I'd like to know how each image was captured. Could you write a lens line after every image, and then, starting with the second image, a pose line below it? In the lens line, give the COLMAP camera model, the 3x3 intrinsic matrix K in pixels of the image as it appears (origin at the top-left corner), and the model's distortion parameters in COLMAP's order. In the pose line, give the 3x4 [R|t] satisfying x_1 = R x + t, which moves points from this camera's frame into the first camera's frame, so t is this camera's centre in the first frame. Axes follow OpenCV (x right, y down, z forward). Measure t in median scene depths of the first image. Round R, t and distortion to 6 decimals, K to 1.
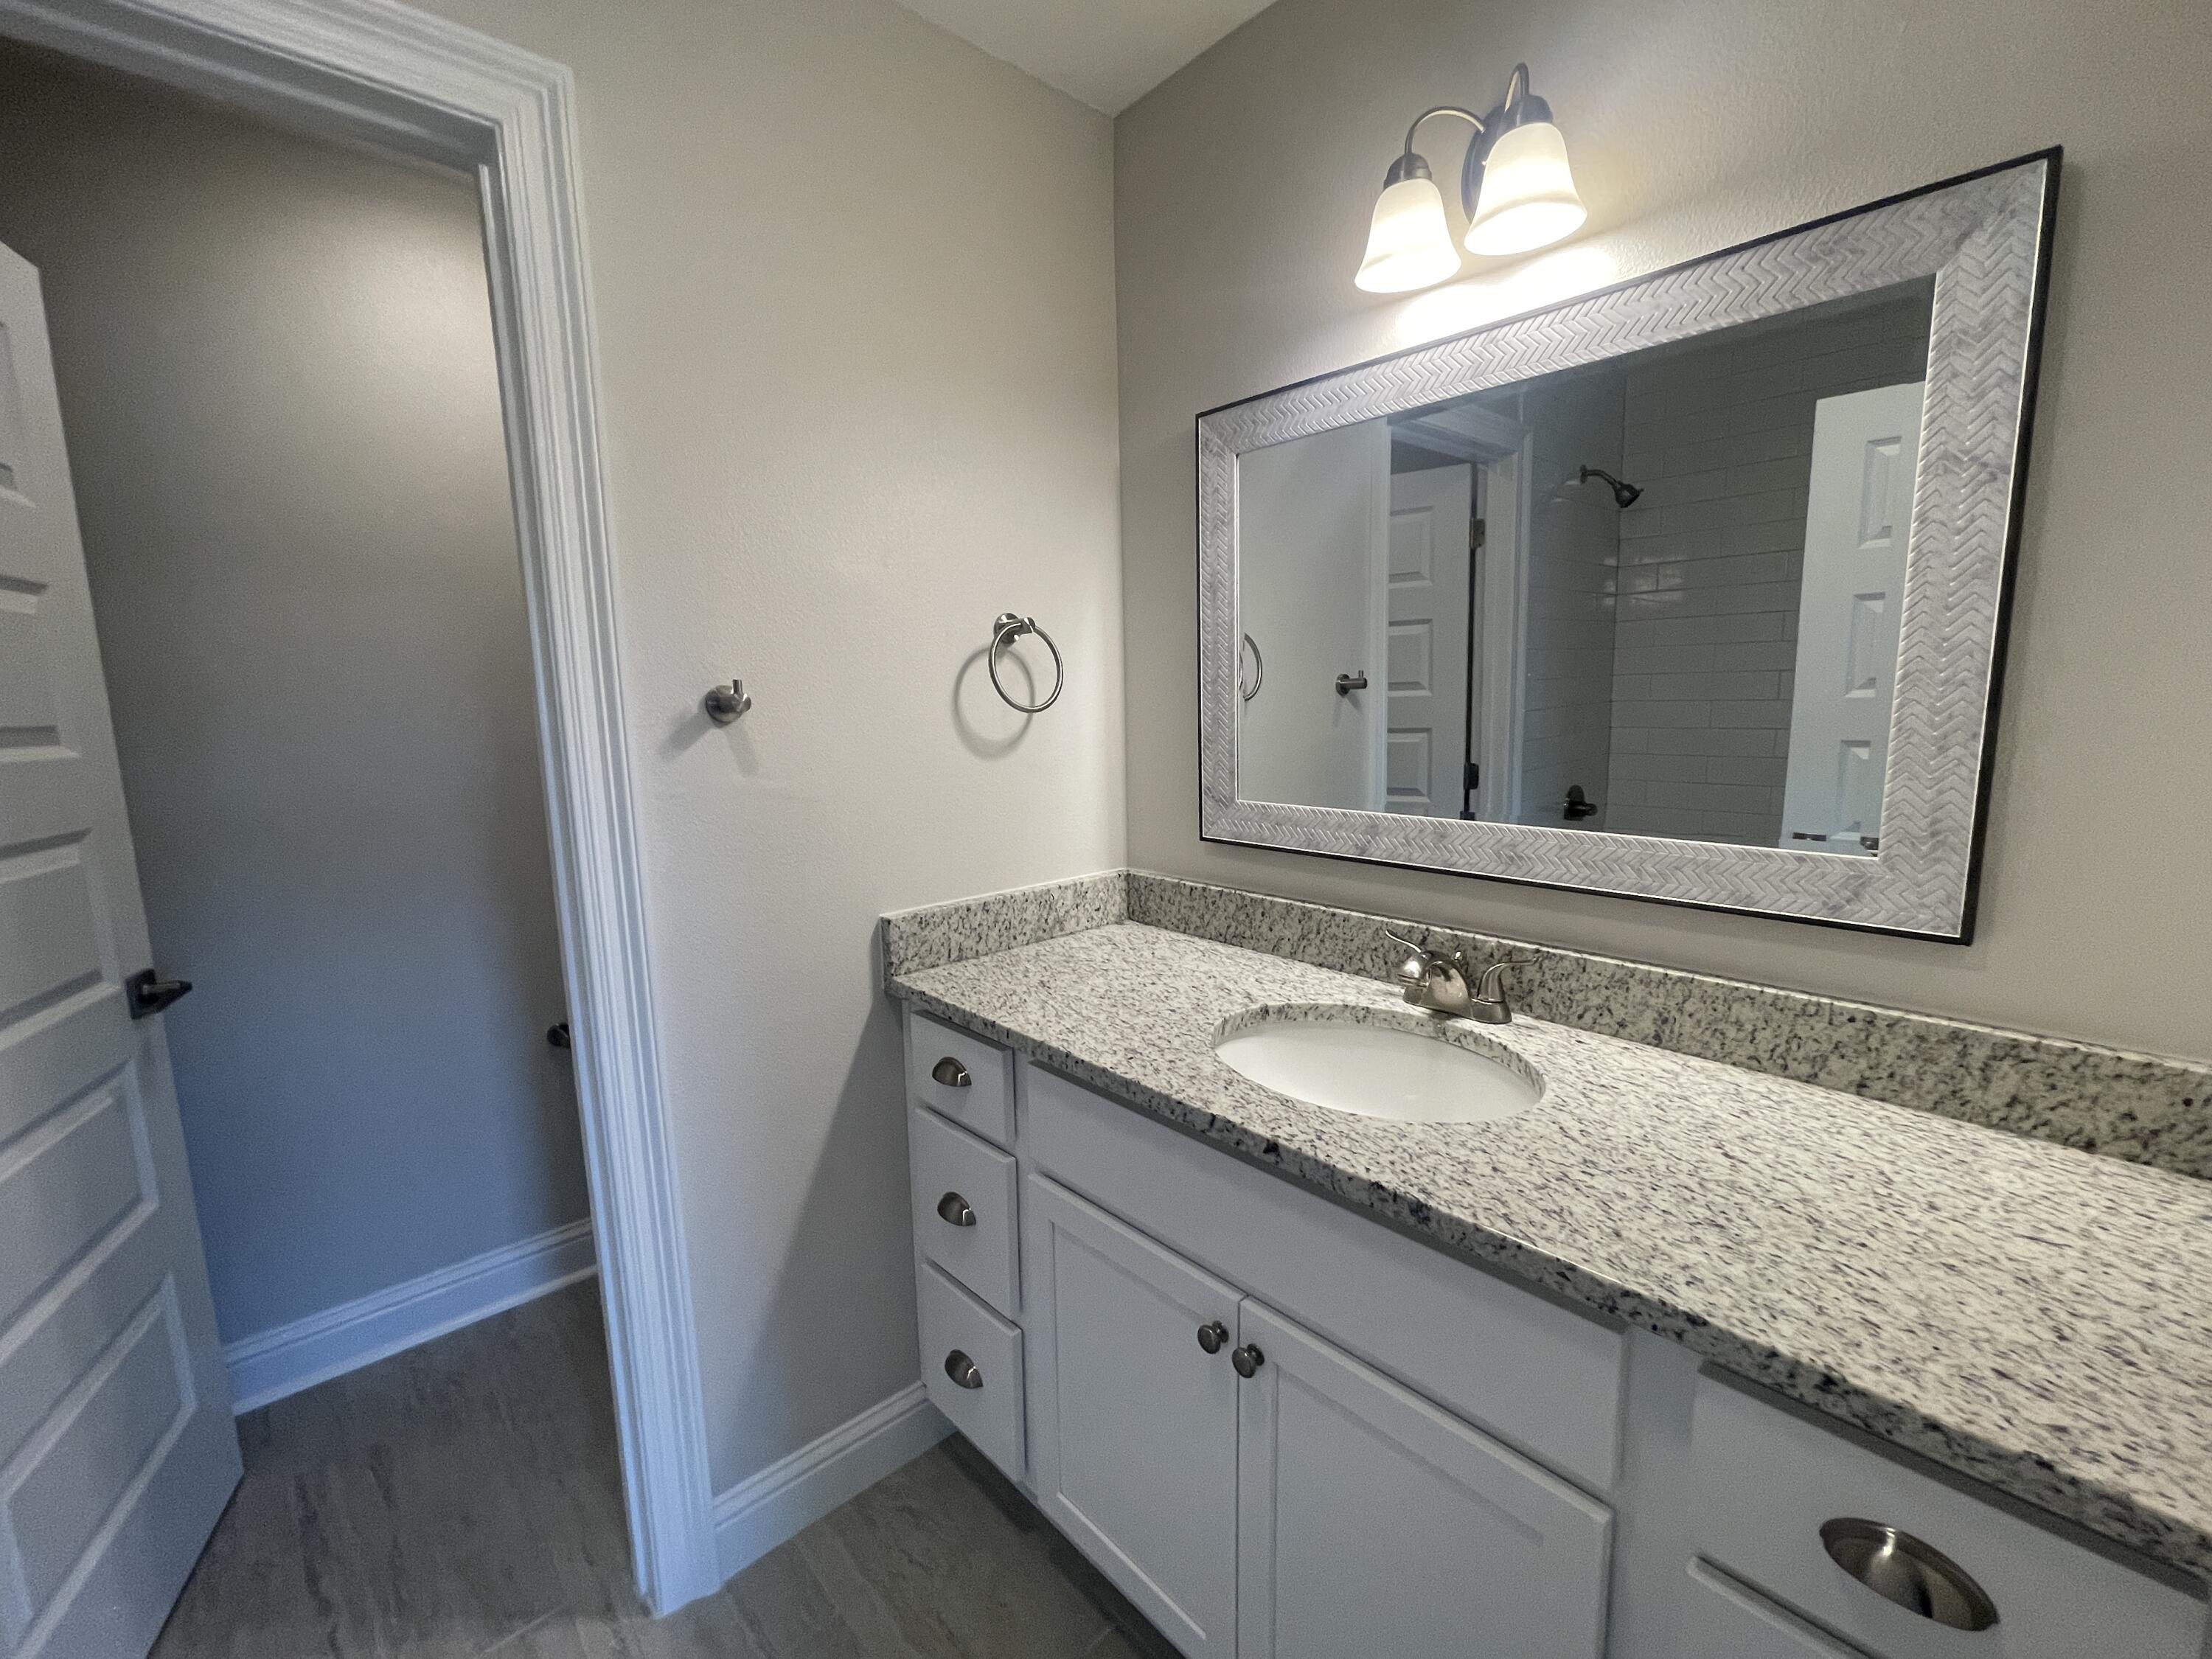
lens RADIAL K [[895.2, 0, 1085.6], [0, 895.2, 819.7], [0, 0, 1]] dist [-0.005568, 0.002626]
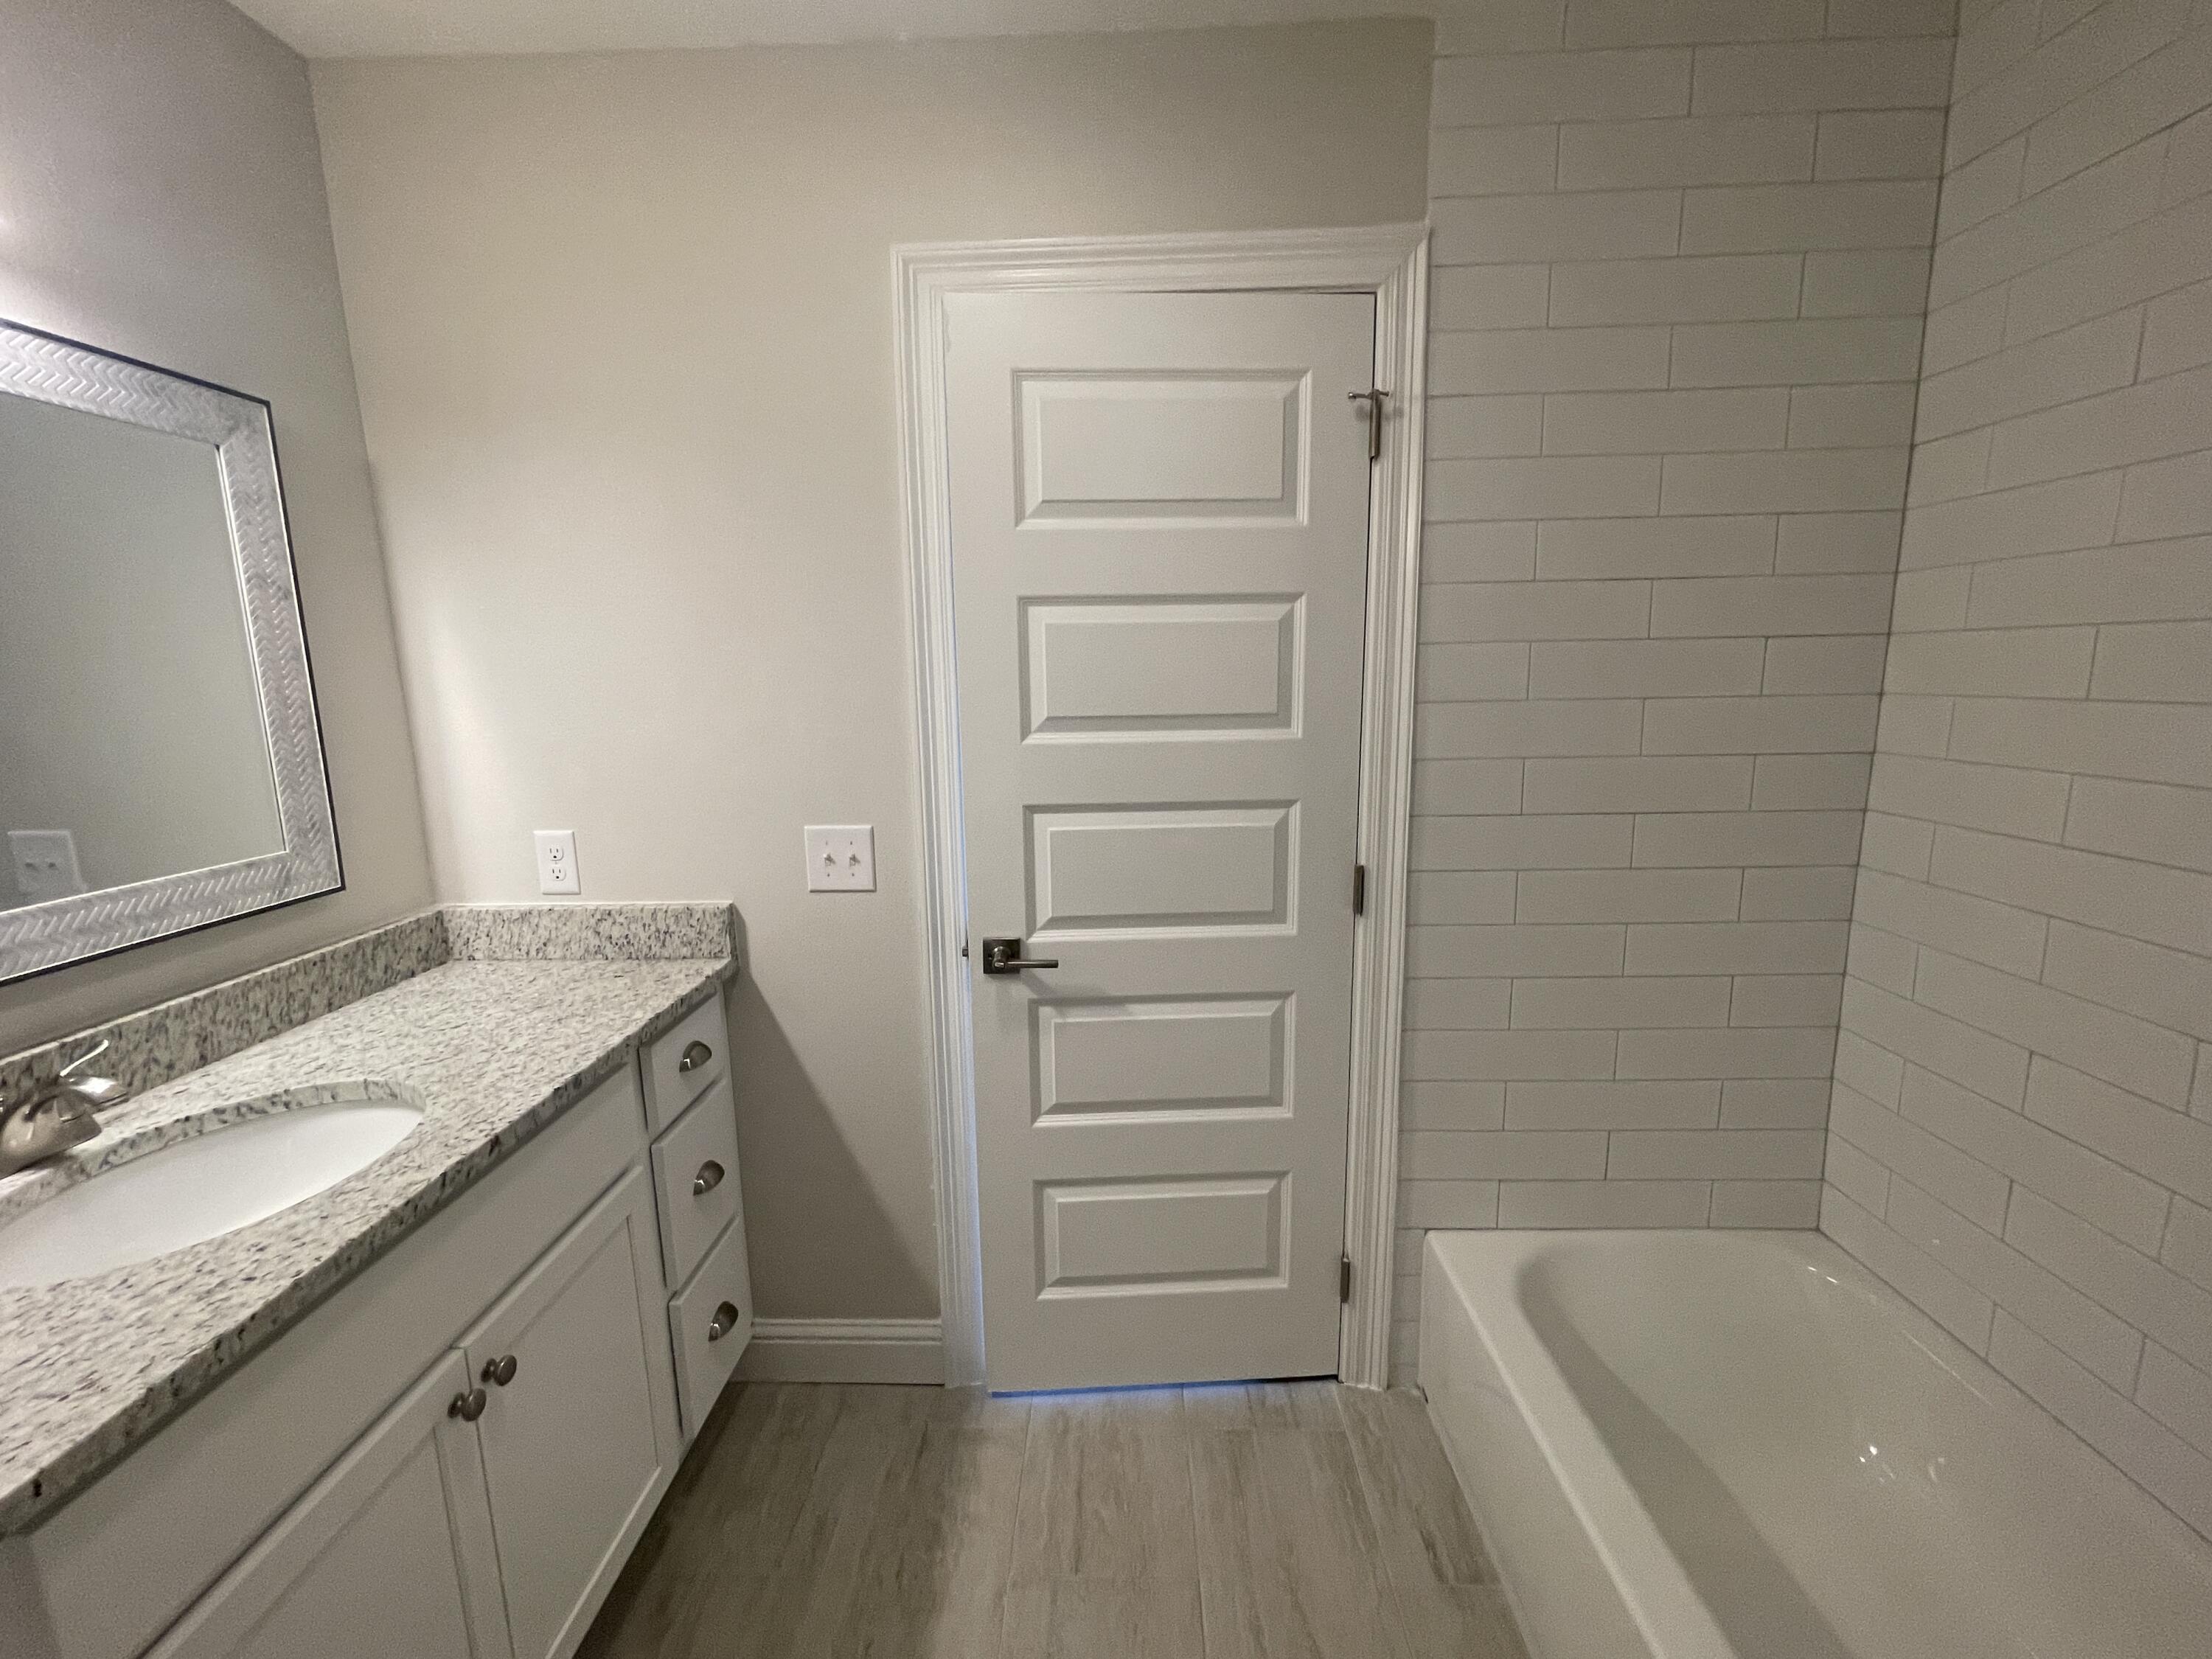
lens RADIAL K [[895.2, 0, 1106.6], [0, 895.2, 824.2], [0, 0, 1]] dist [-0.005568, 0.002626]
pose [[-0.727272, -0.082141, 0.681416, -0.953220], [0.125271, 0.960250, 0.249454, -0.175779], [-0.674820, 0.266782, -0.688074, 1.016618]]
